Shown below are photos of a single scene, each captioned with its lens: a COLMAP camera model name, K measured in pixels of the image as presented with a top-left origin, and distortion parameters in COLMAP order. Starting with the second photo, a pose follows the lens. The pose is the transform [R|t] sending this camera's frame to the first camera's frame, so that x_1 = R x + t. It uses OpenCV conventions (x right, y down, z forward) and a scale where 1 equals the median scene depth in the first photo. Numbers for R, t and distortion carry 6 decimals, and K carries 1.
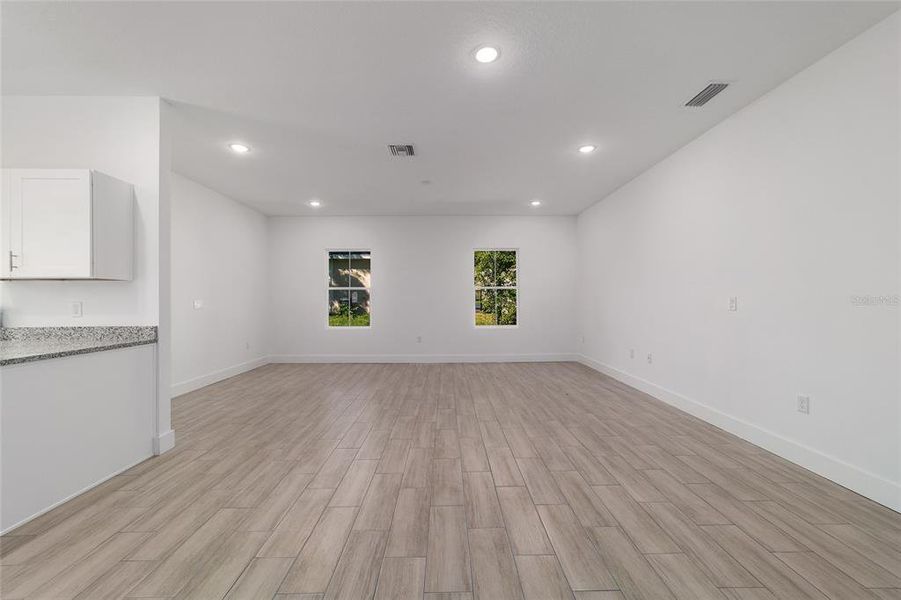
lens RADIAL K [[345.8, 0, 451.8], [0, 345.8, 299.4], [0, 0, 1]] dist [-0.012479, 0.005637]
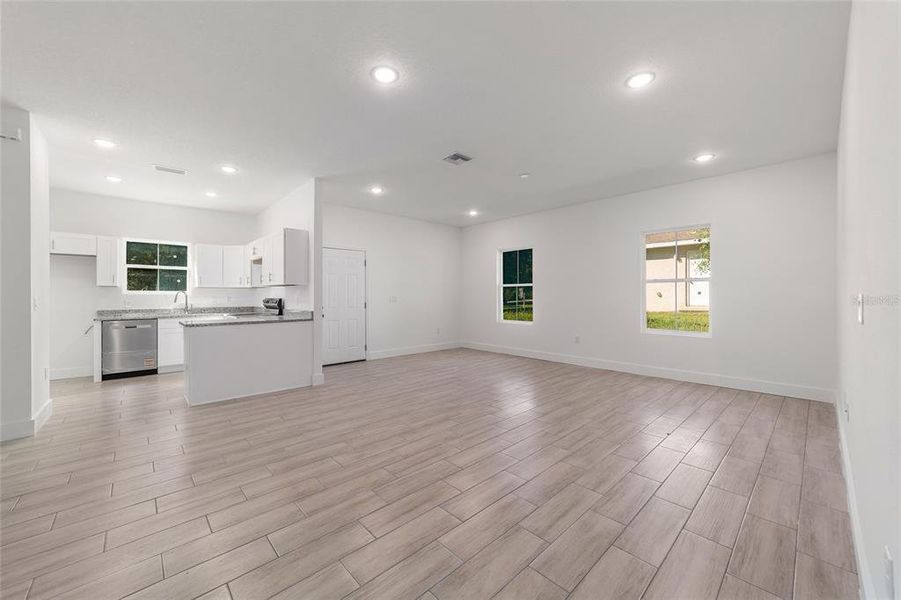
lens RADIAL K [[345.8, 0, 450.4], [0, 345.8, 293.3], [0, 0, 1]] dist [-0.012479, 0.005637]
pose [[0.671102, -0.004430, -0.741352, 0.863780], [-0.000582, 0.999979, -0.006502, -0.000293], [0.741365, 0.004795, 0.671085, 0.340252]]
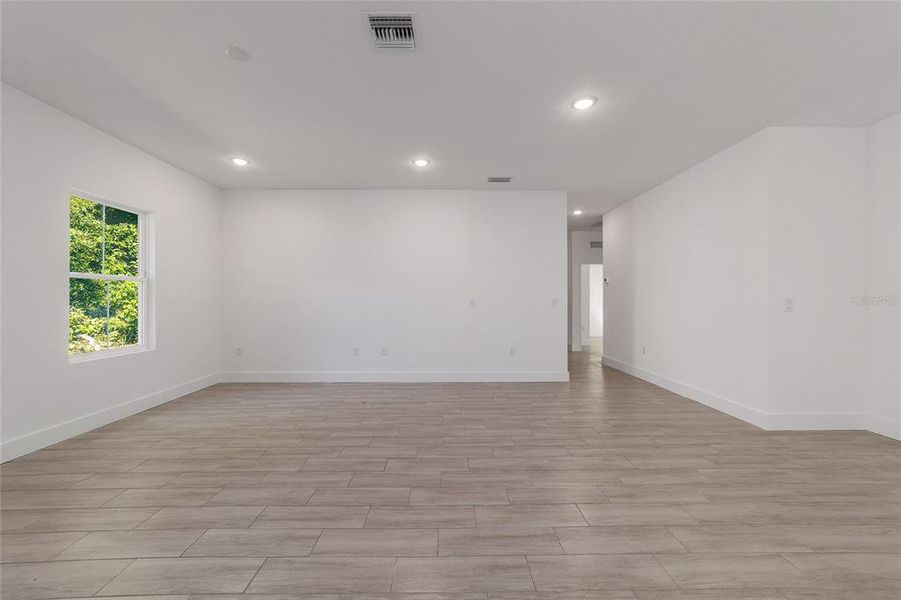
lens RADIAL K [[345.8, 0, 448.8], [0, 345.8, 303.1], [0, 0, 1]] dist [-0.012479, 0.005637]
pose [[0.005792, -0.002718, 0.999980, -0.927313], [0.000443, 0.999996, 0.002716, 0.008239], [-0.999983, 0.000427, 0.005793, 1.206685]]
